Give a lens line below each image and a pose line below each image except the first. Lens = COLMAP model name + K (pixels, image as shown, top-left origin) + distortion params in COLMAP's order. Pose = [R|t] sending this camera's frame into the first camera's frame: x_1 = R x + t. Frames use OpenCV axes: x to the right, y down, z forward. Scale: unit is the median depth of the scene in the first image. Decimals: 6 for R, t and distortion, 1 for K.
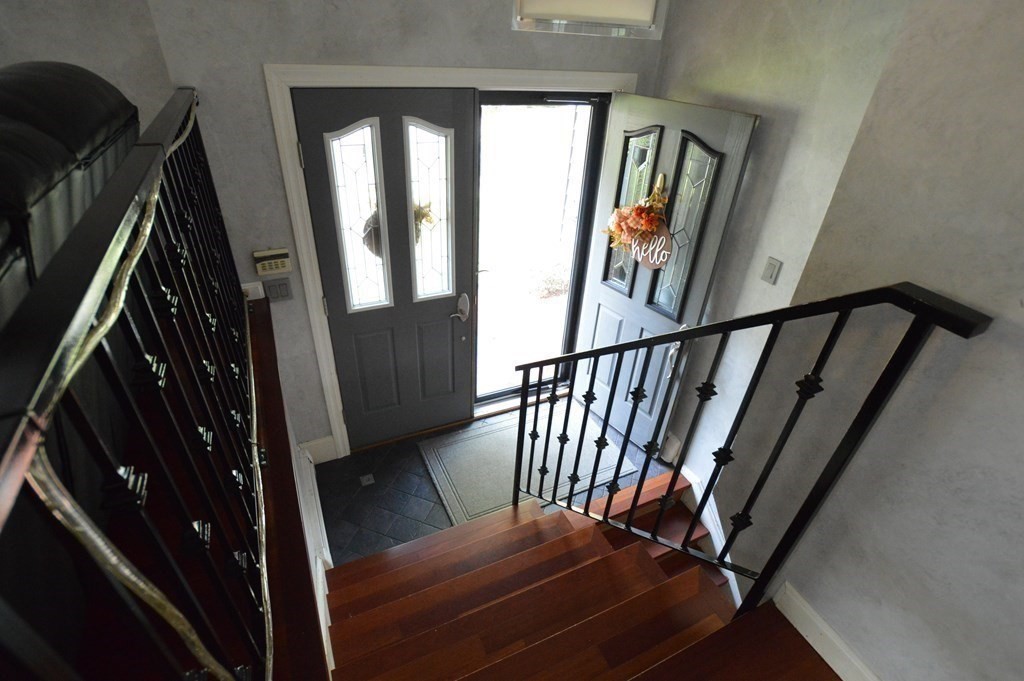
lens RADIAL K [[487.1, 0, 517.8], [0, 487.1, 337.5], [0, 0, 1]] dist [-0.013920, 0.003233]
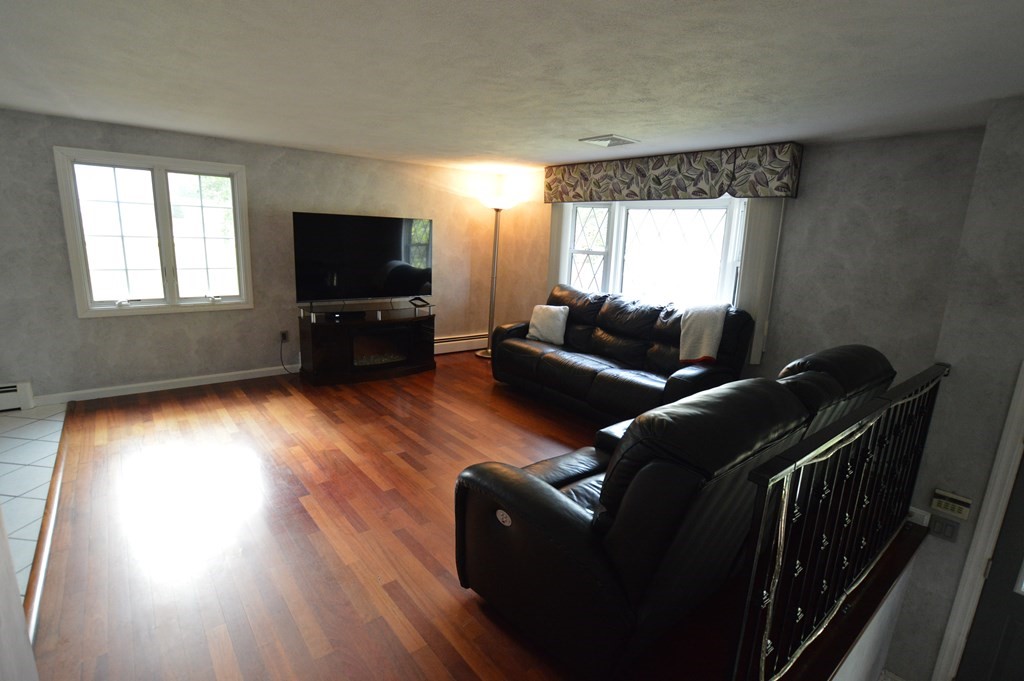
lens RADIAL K [[487.1, 0, 520.1], [0, 487.1, 344.7], [0, 0, 1]] dist [-0.013920, 0.003233]
pose [[0.238525, 0.156229, -0.958487, 0.305353], [-0.545018, 0.838424, 0.001029, 0.087839], [0.803780, 0.522147, 0.285133, -0.358298]]
